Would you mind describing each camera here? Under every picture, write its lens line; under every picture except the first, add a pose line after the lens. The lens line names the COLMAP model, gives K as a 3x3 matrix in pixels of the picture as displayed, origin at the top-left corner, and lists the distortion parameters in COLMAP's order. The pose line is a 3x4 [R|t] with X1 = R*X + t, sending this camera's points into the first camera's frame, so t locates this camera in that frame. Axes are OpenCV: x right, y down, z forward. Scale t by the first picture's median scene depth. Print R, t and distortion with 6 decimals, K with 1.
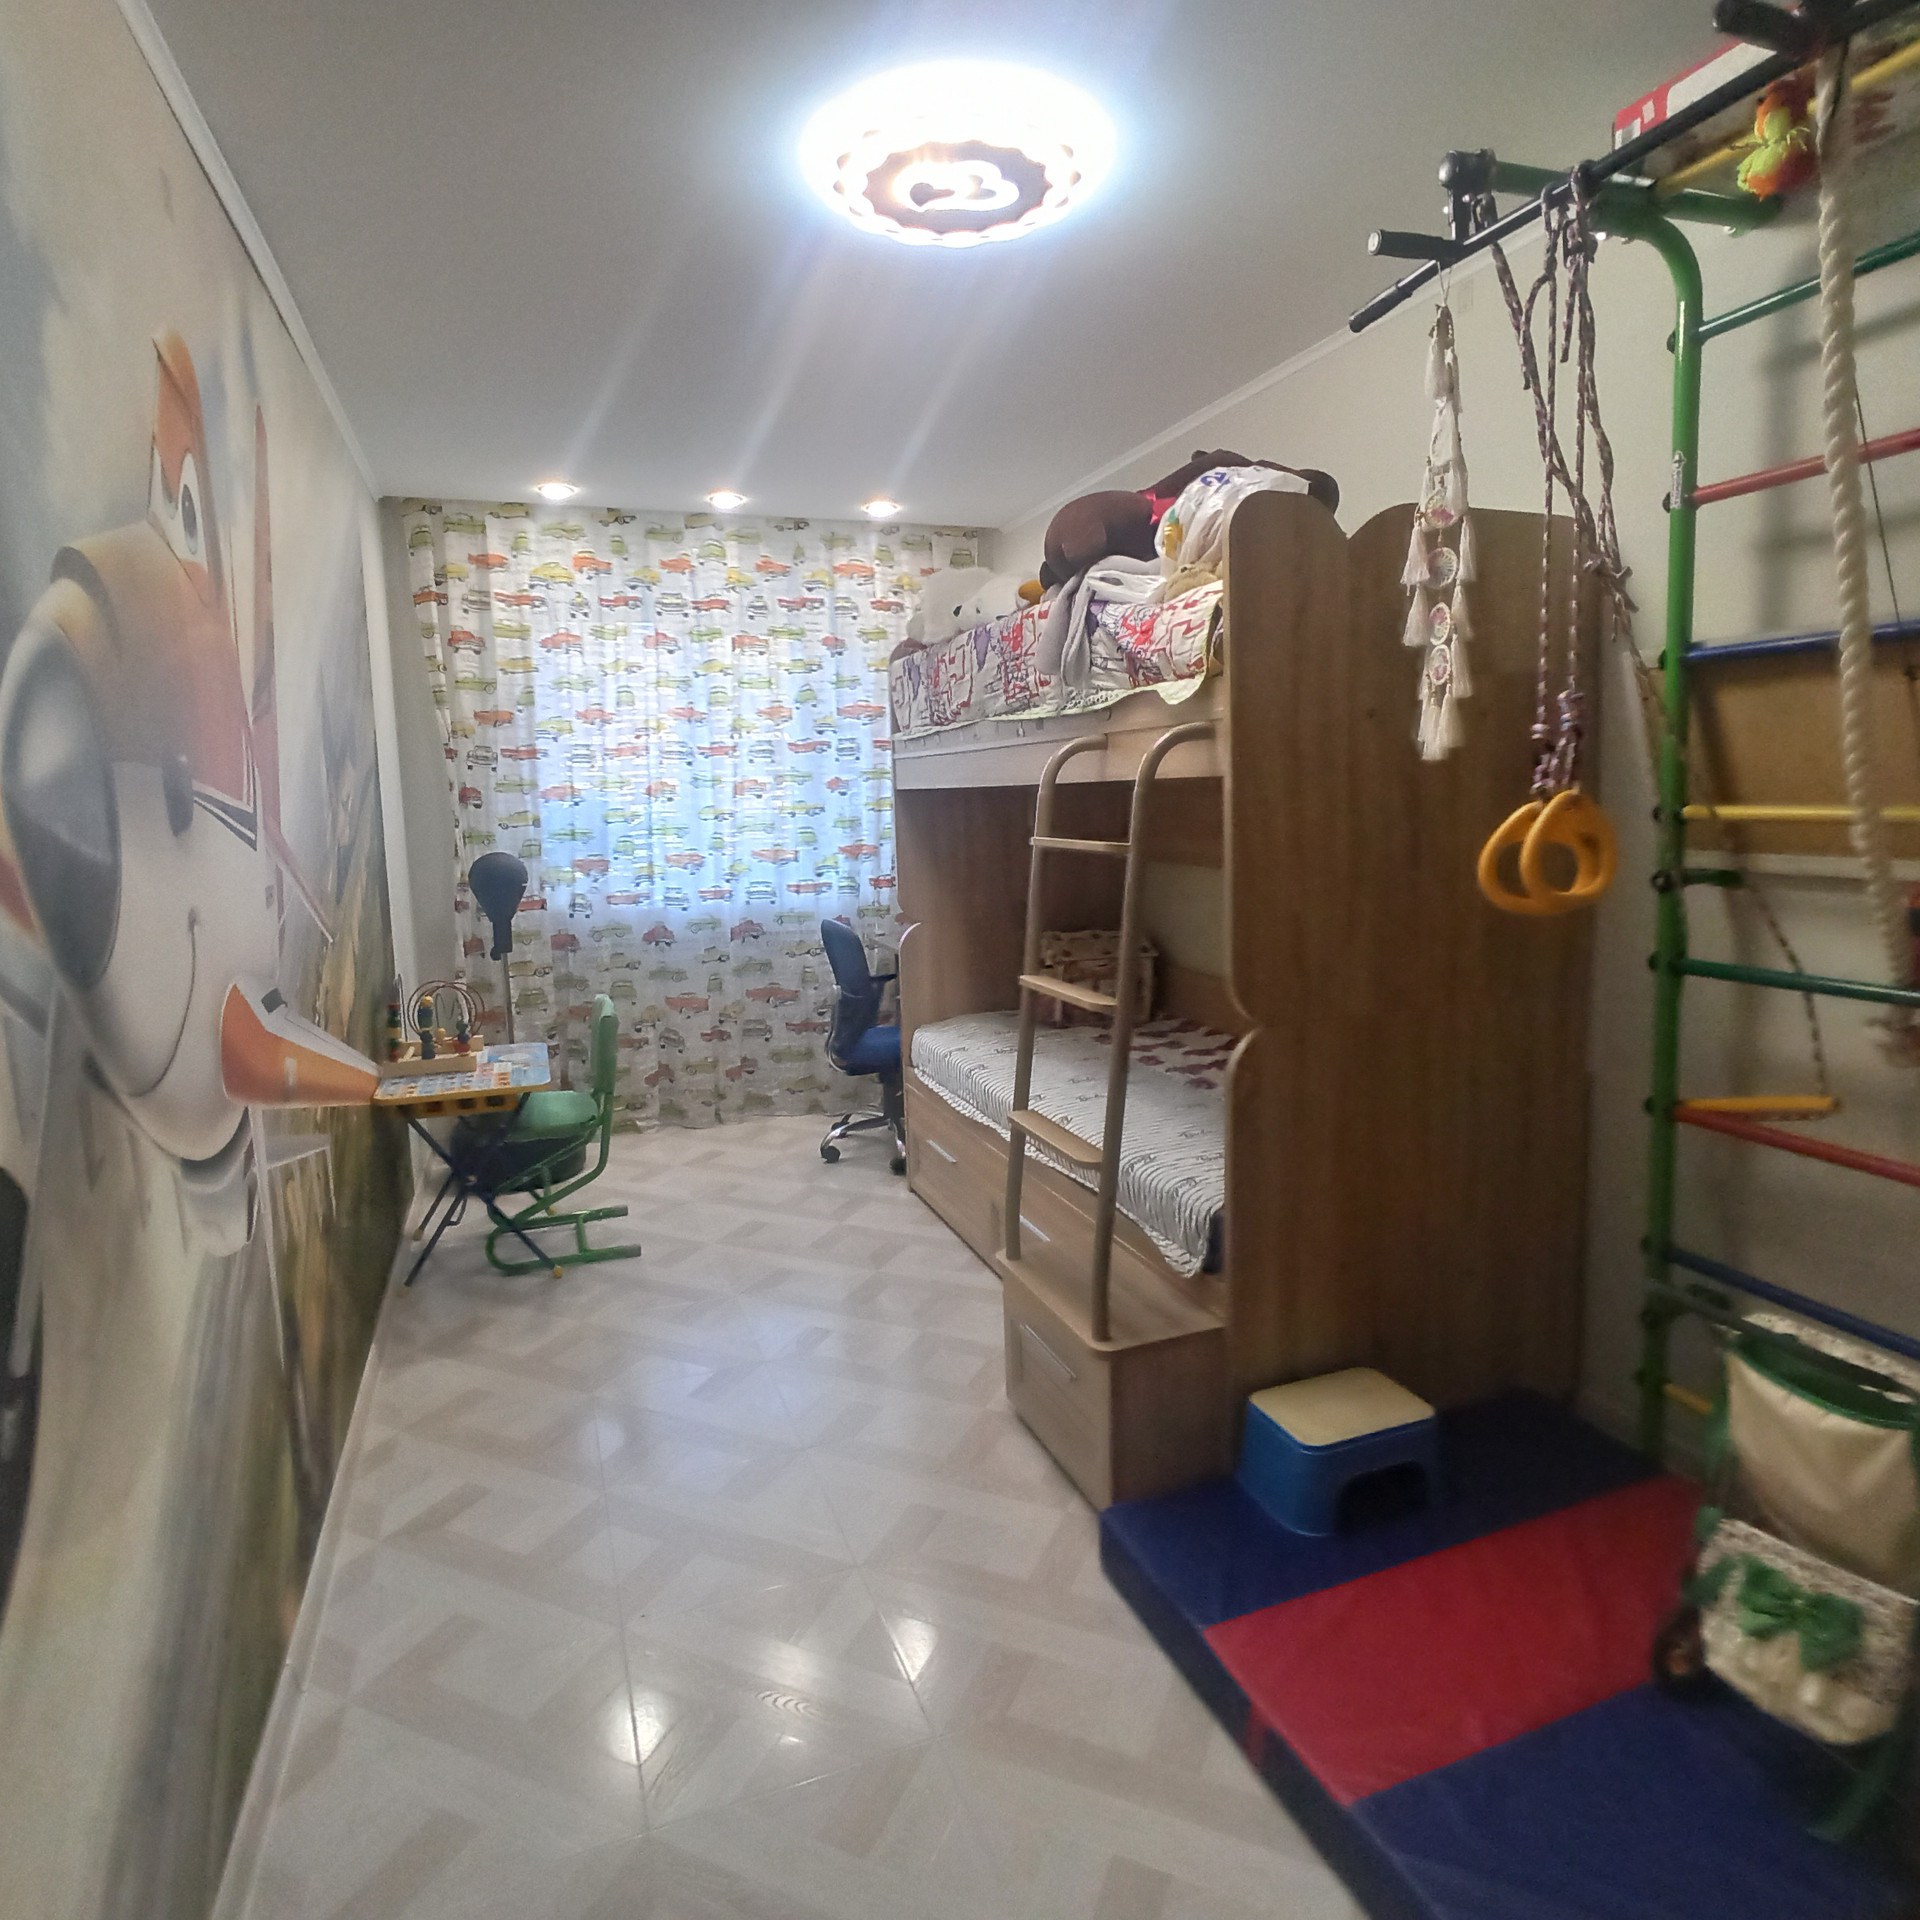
lens RADIAL K [[1169.0, 0, 957.0], [0, 1169.0, 933.7], [0, 0, 1]] dist [-0.062759, 0.048280]
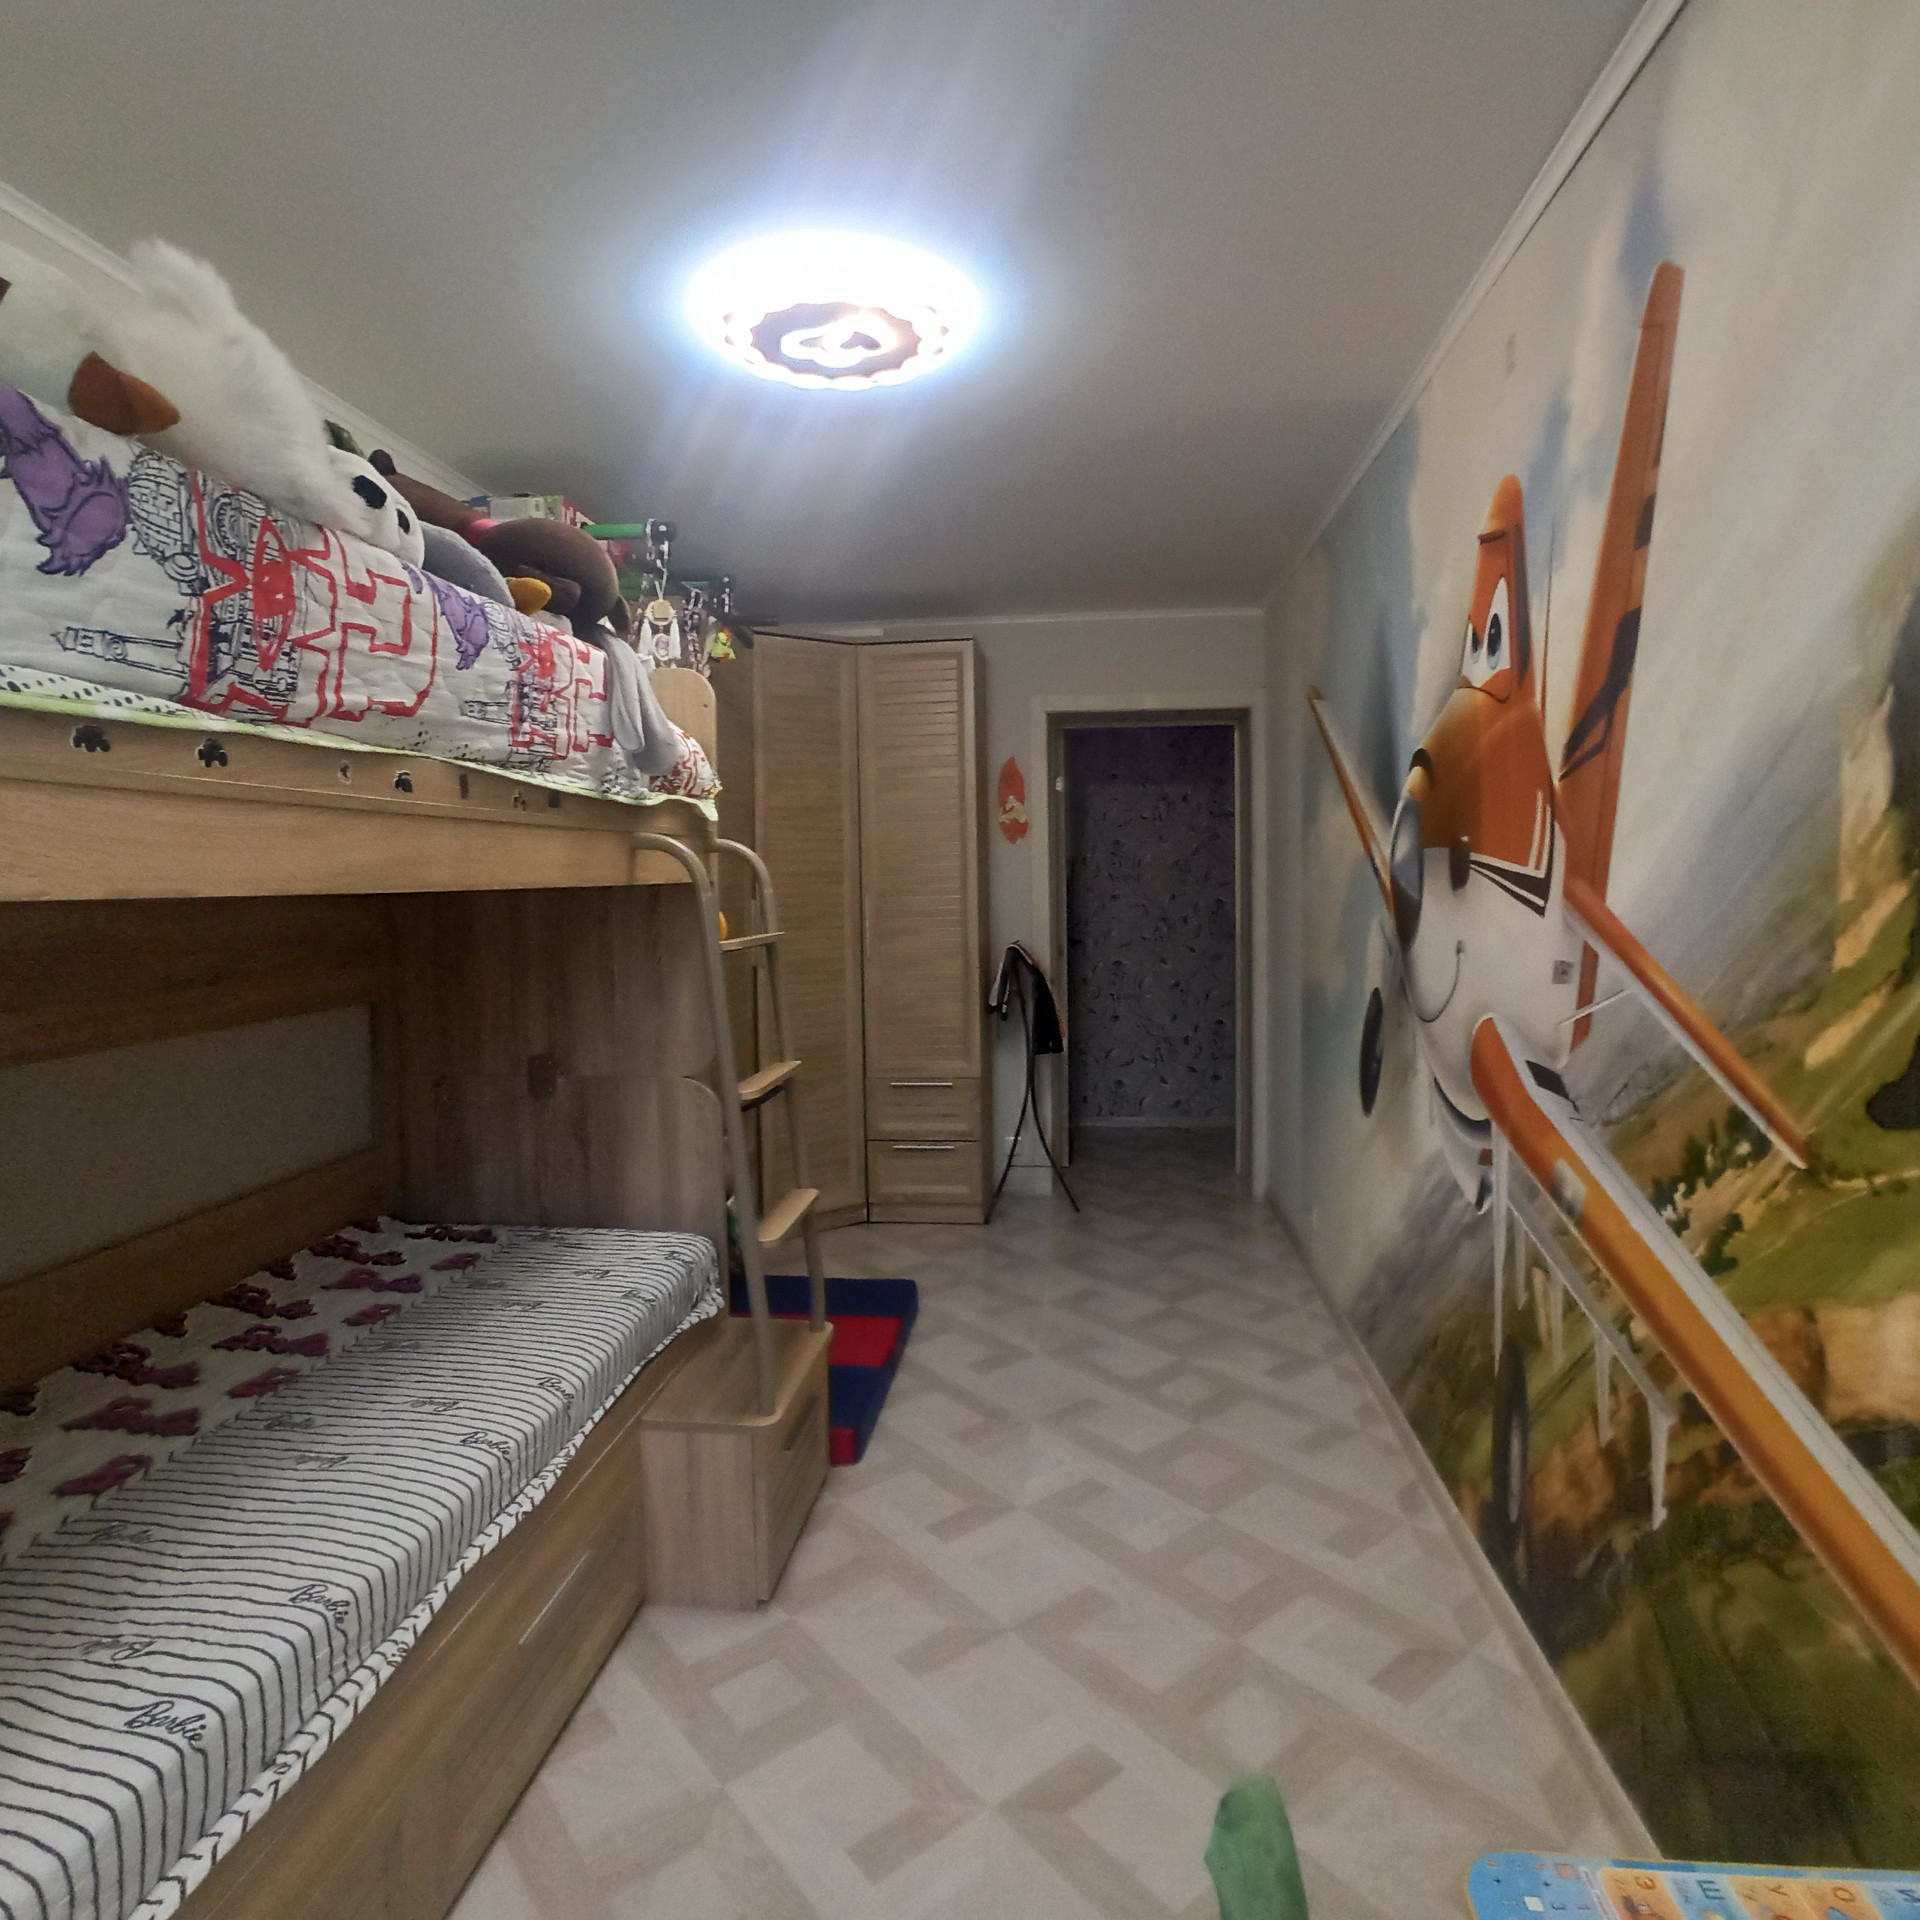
lens RADIAL K [[1169.0, 0, 957.0], [0, 1169.0, 933.7], [0, 0, 1]] dist [-0.062759, 0.048280]
pose [[-0.887878, 0.019203, 0.459679, -0.622259], [0.095321, 0.985127, 0.142960, -0.244766], [-0.450097, 0.170749, -0.876503, 2.080313]]
